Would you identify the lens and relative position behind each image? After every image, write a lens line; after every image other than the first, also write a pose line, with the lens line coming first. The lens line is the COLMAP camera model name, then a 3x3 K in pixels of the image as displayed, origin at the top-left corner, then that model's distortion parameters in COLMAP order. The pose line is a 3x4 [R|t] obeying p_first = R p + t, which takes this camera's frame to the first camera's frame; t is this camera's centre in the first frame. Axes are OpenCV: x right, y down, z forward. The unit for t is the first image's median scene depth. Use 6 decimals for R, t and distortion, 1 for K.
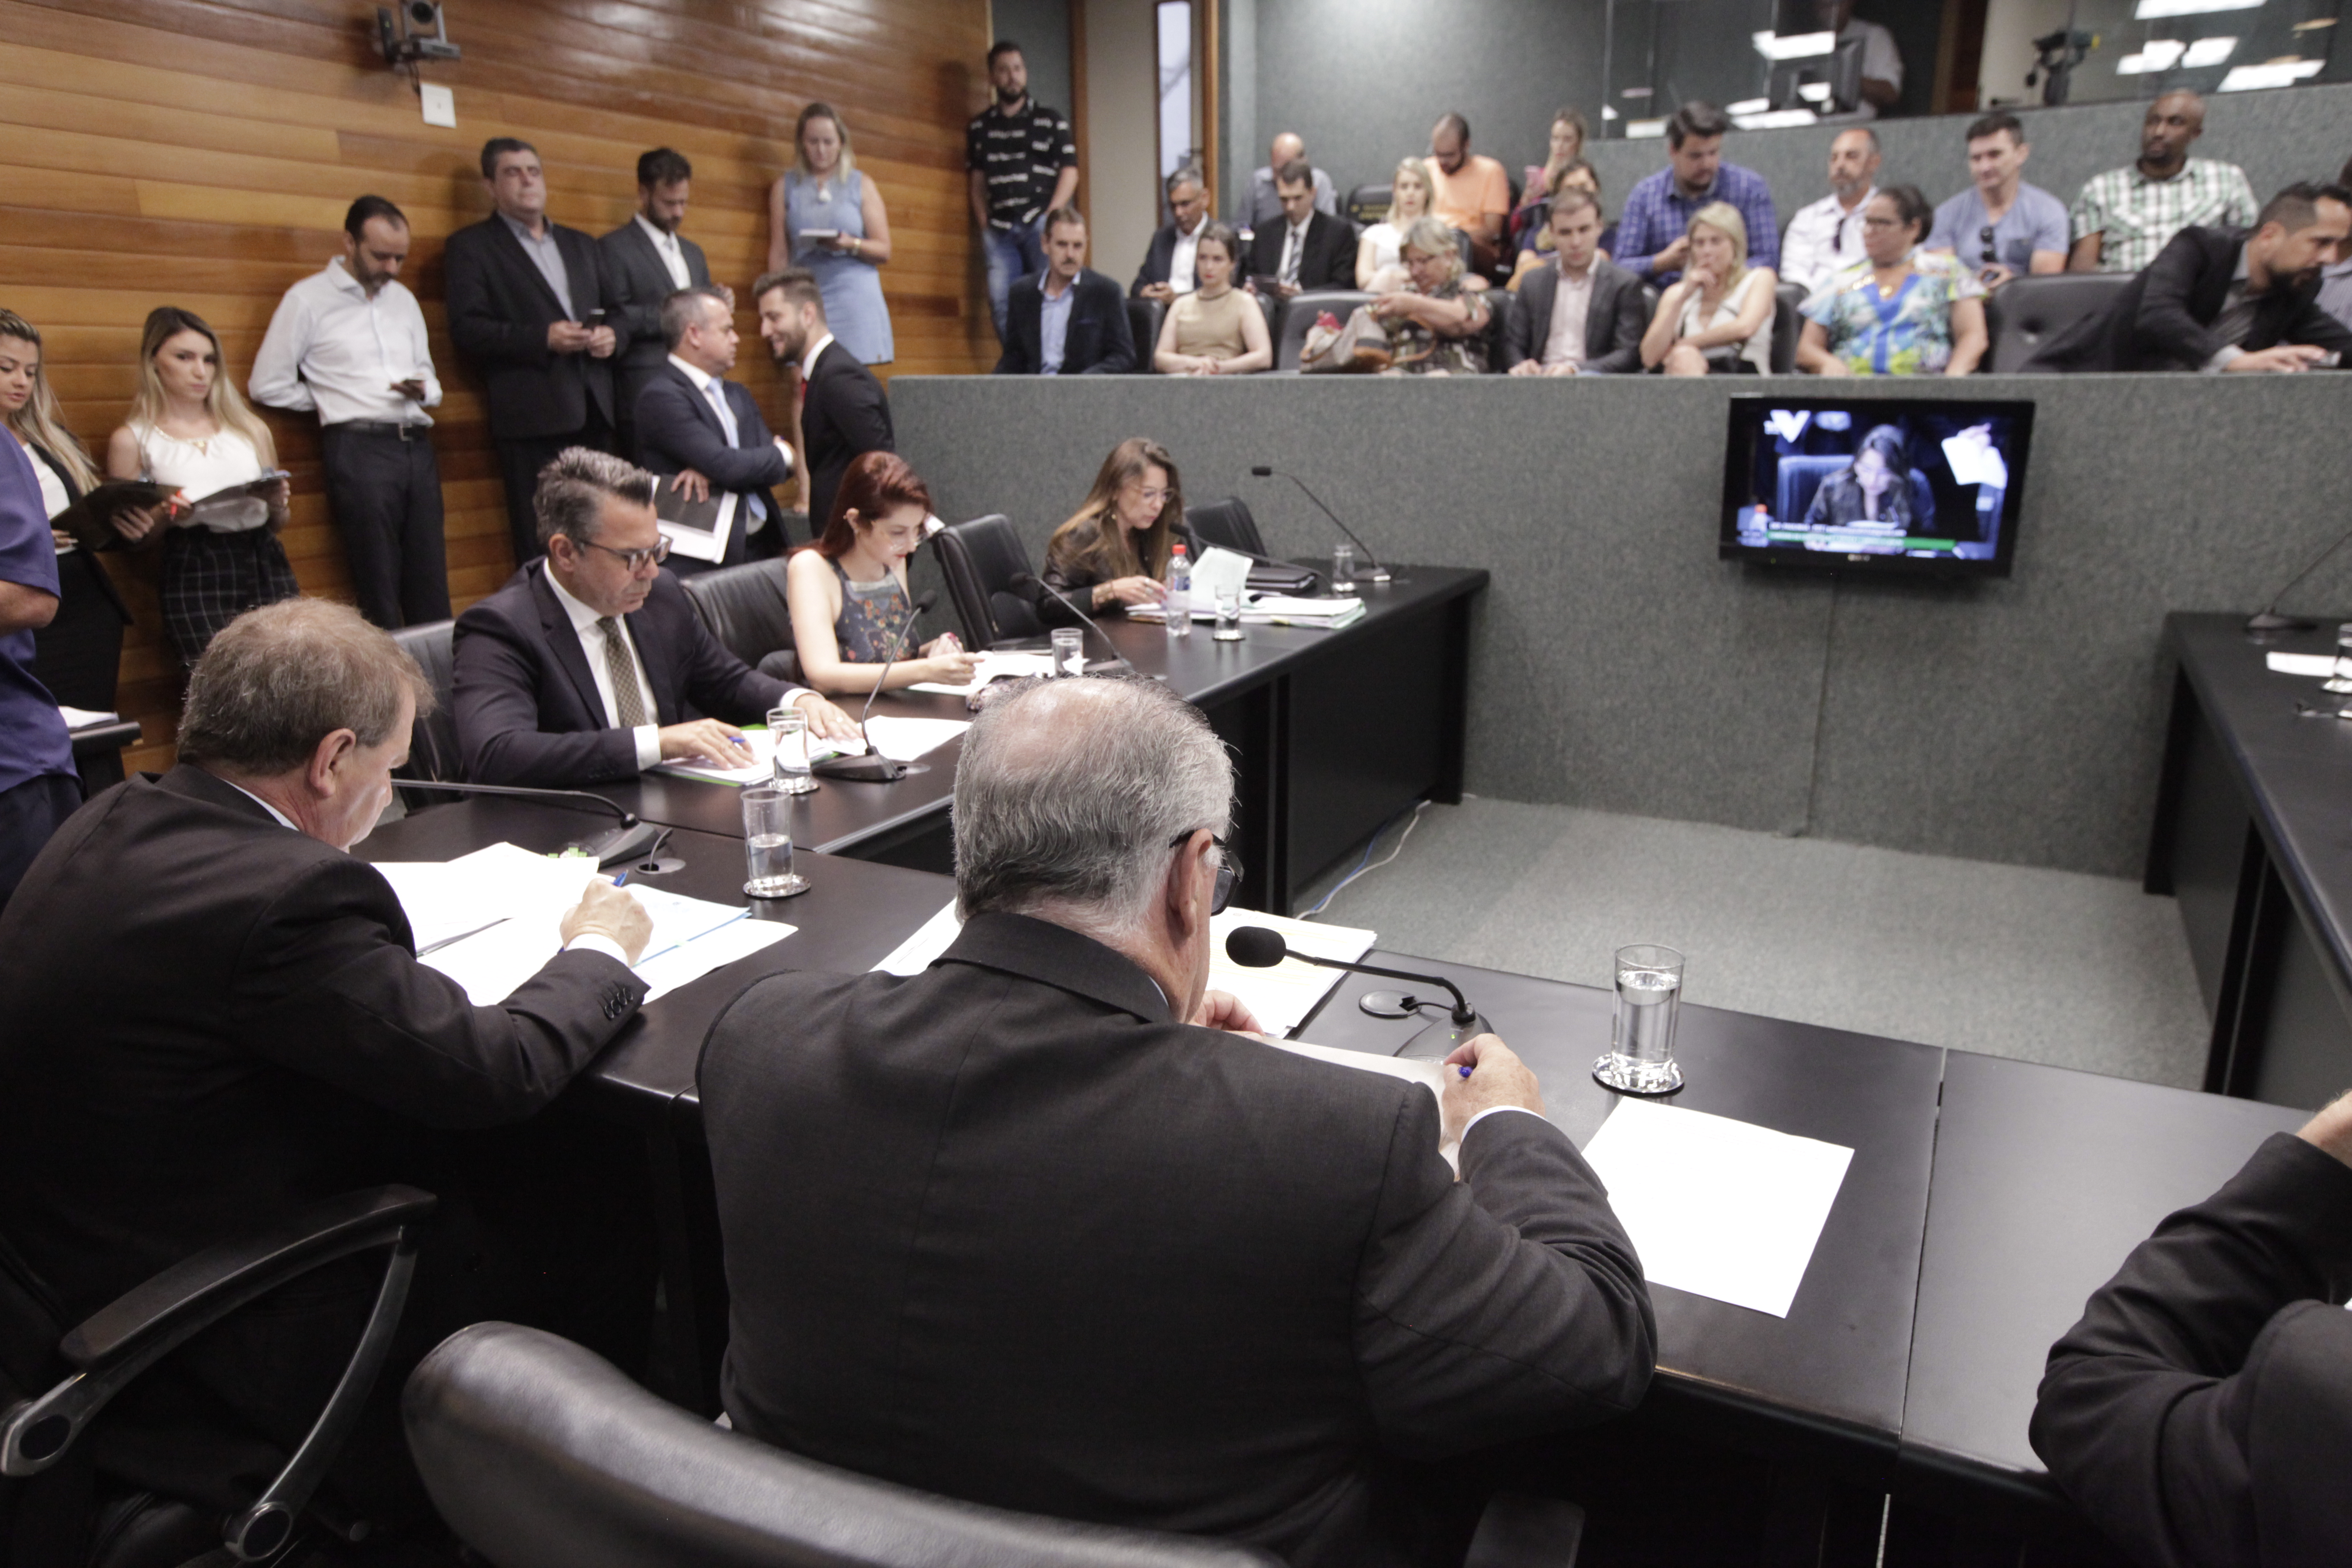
lens RADIAL K [[1553.1, 0, 1176.0], [0, 1553.1, 784.0], [0, 0, 1]] dist [-0.007599, 0.029808]
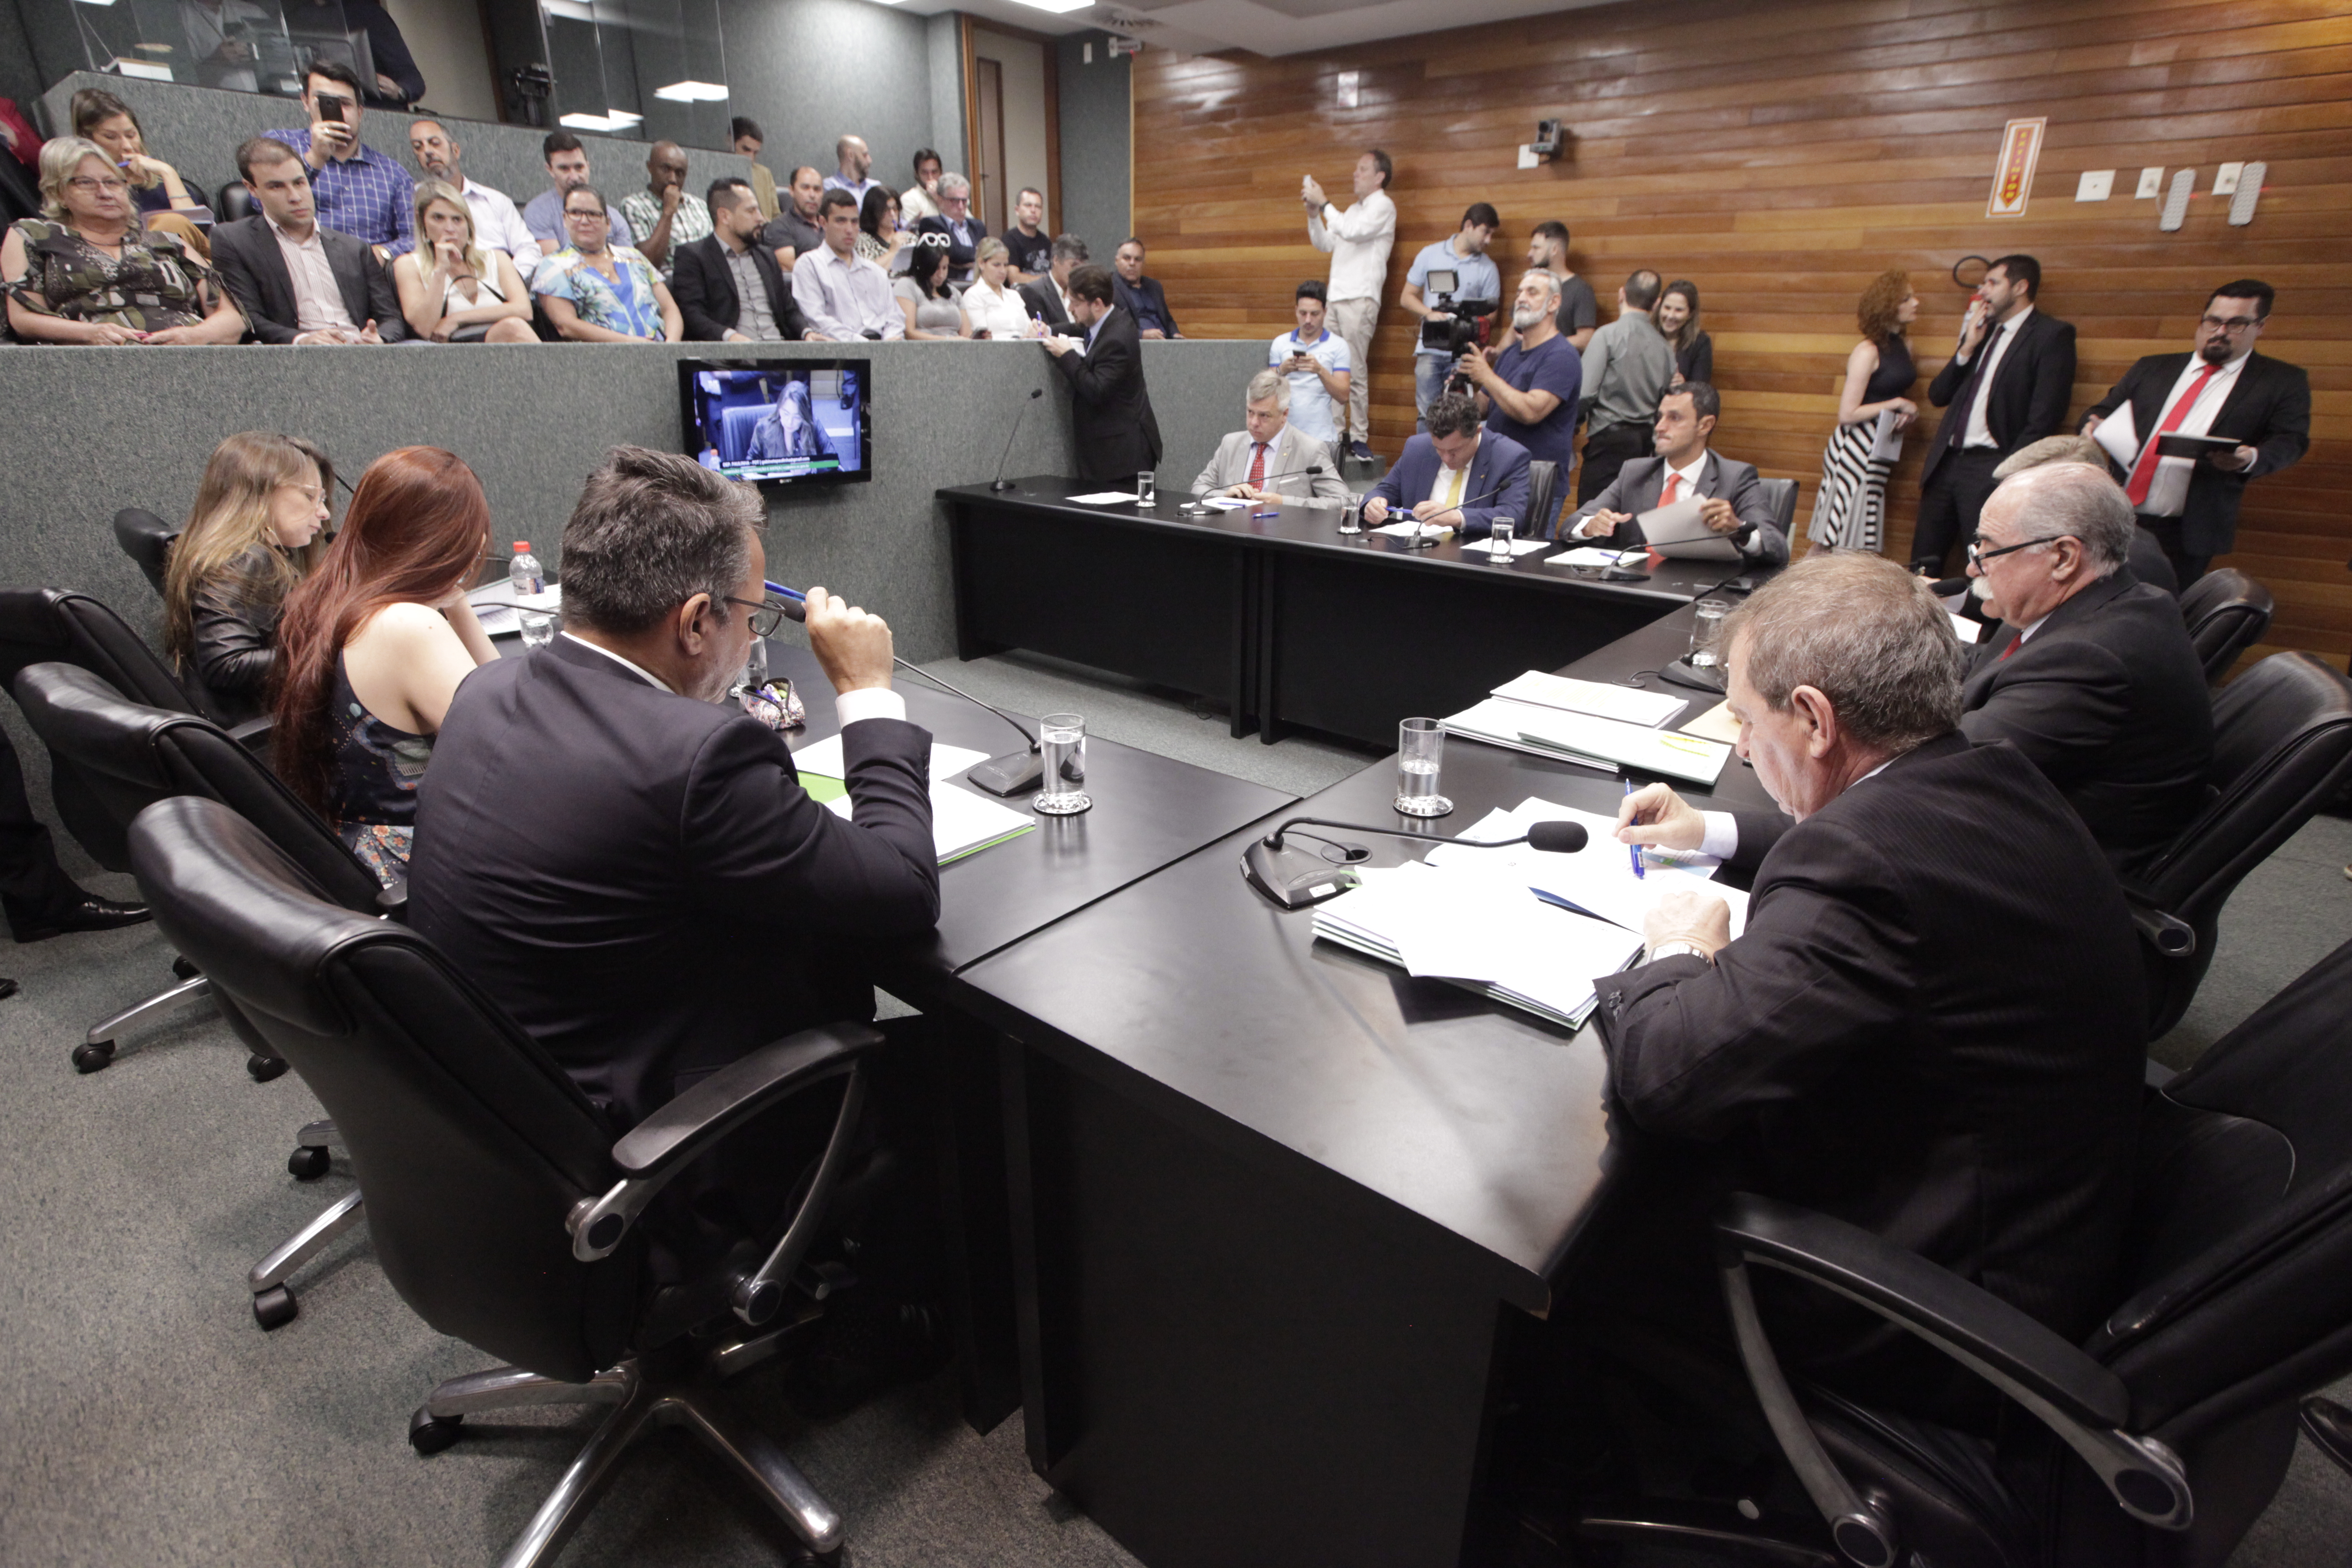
lens RADIAL K [[1132.9, 0, 1176.0], [0, 1132.9, 784.0], [0, 0, 1]] dist [-0.011913, -0.000060]
pose [[0.199801, -0.352253, 0.914329, -0.440452], [0.260952, 0.918573, 0.296864, -0.097772], [-0.944449, 0.179282, 0.275453, 0.417032]]
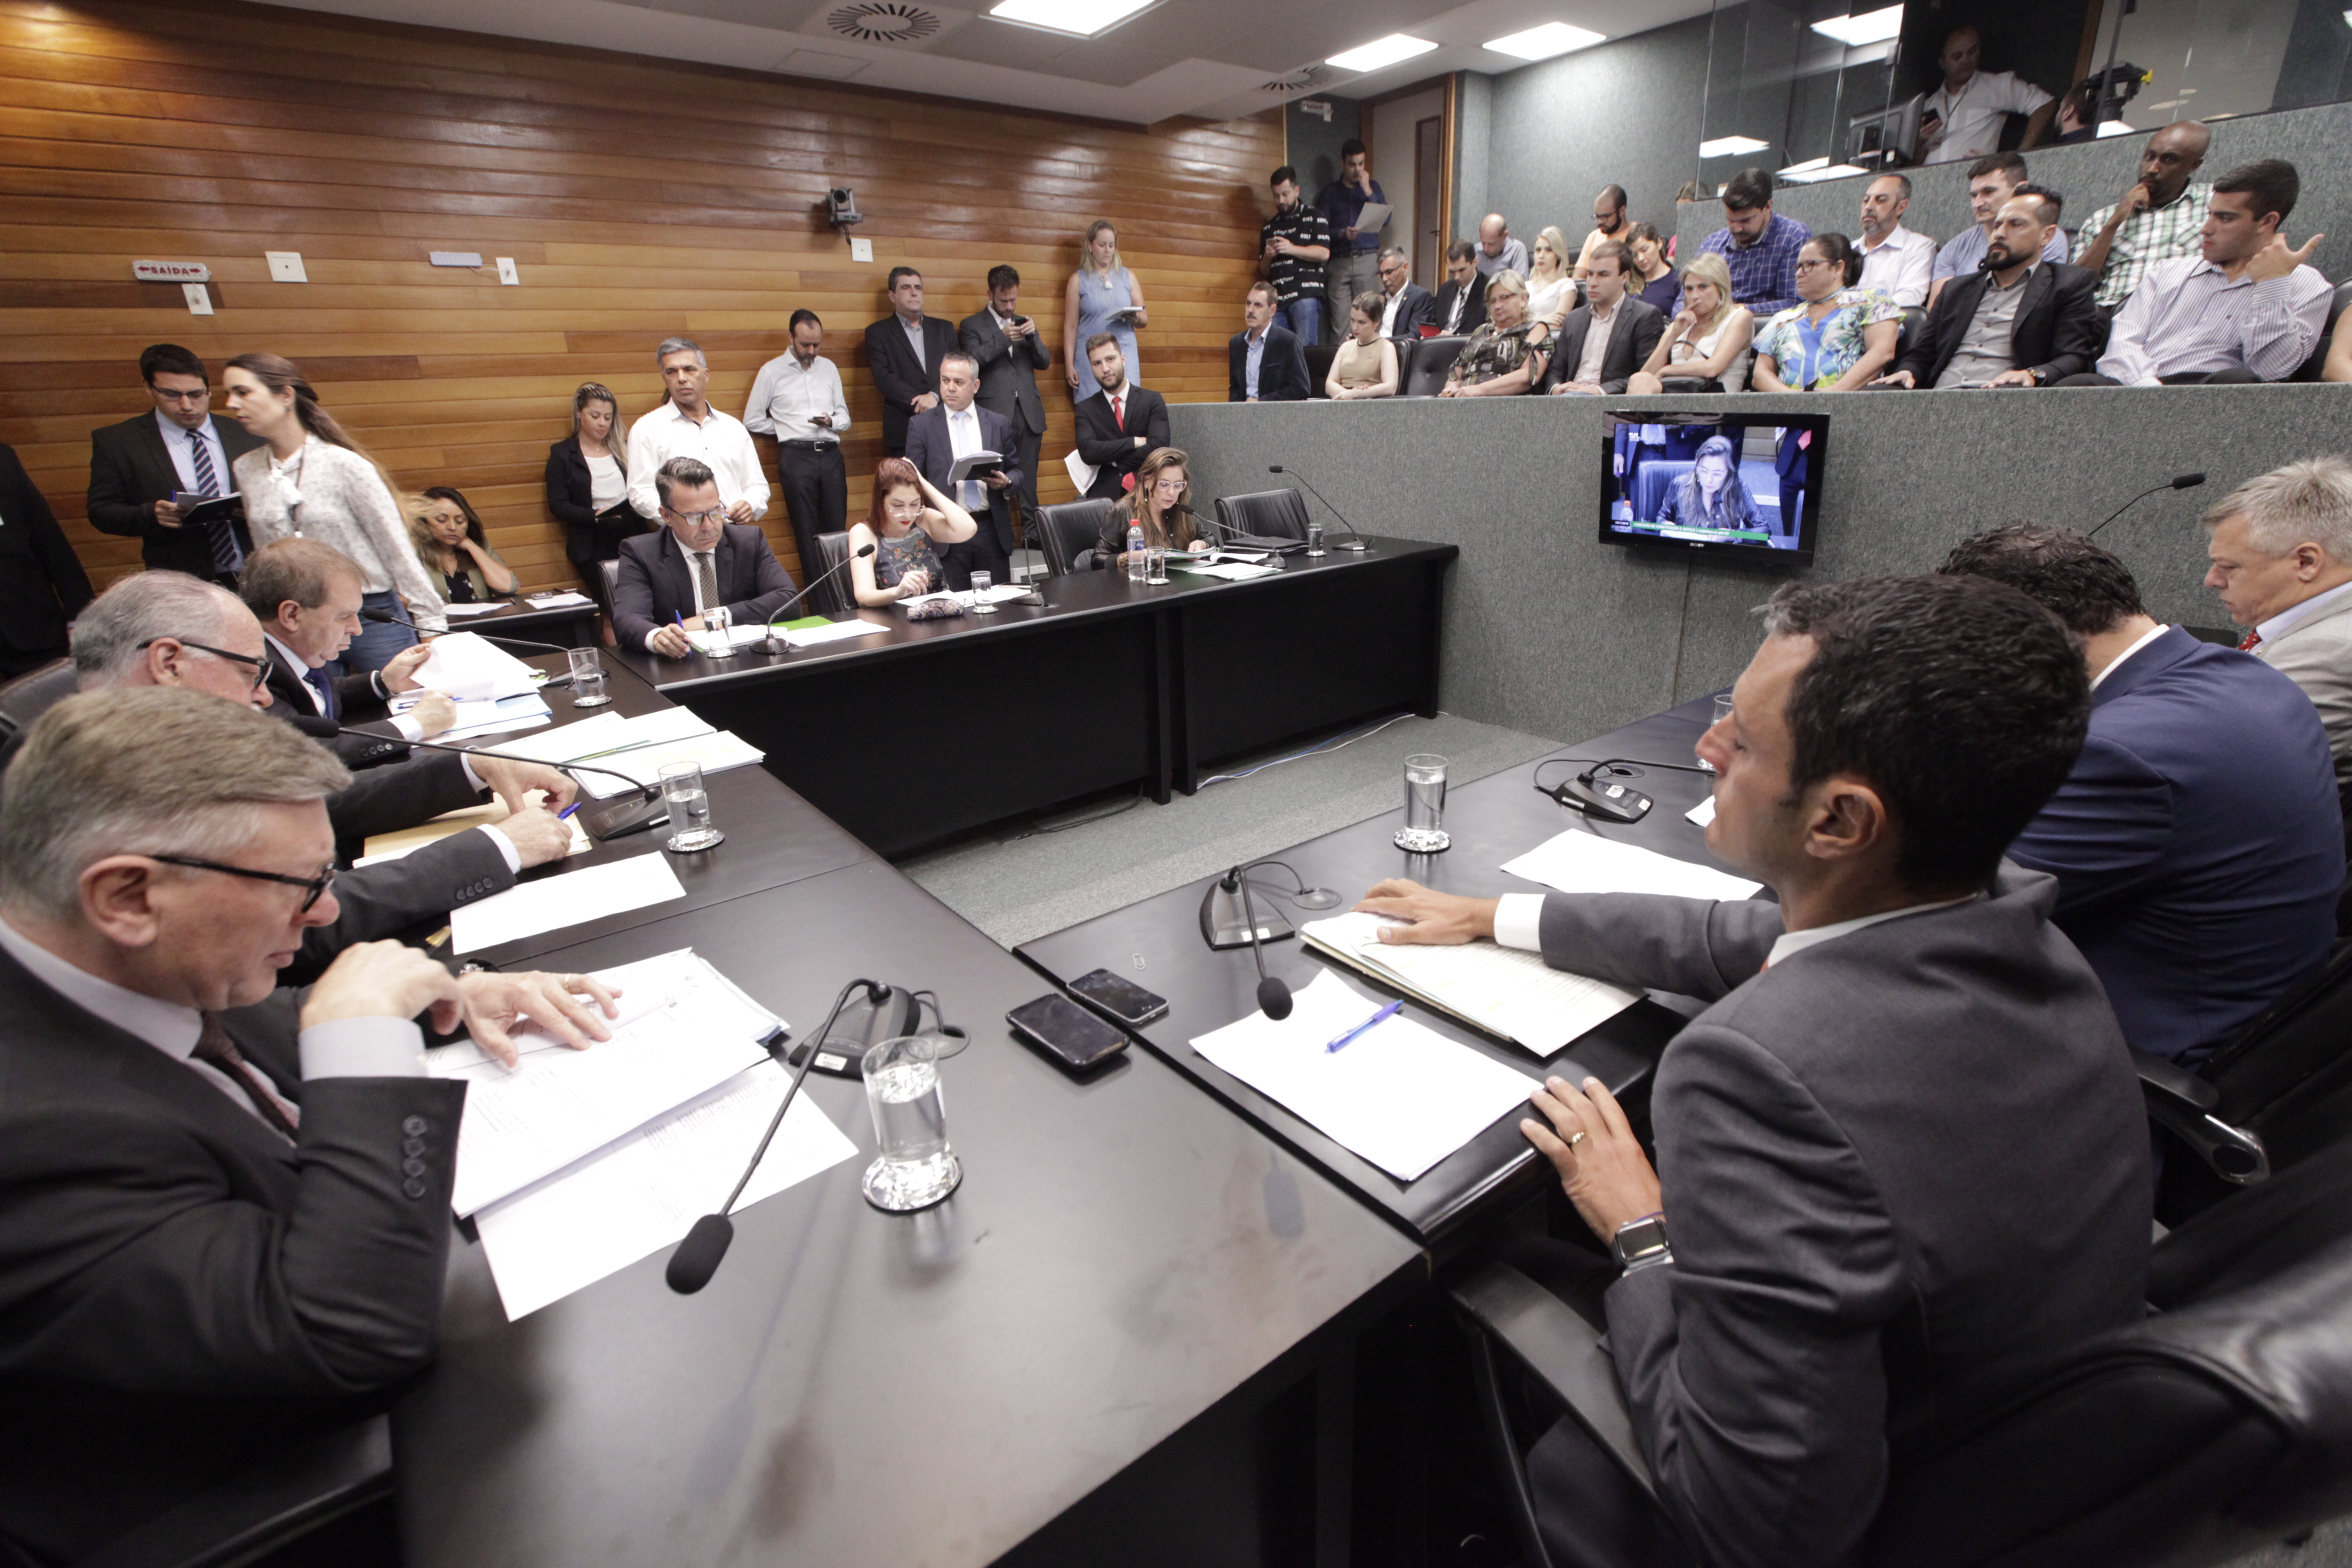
lens RADIAL K [[1060.4, 0, 1193.9], [0, 1060.4, 785.0], [0, 0, 1]] dist [-0.038614, 0.010682]
pose [[0.913110, 0.119006, -0.389959, 0.388226], [-0.082636, 0.990621, 0.108819, -0.014064], [0.399252, -0.067139, 0.914380, 0.065134]]
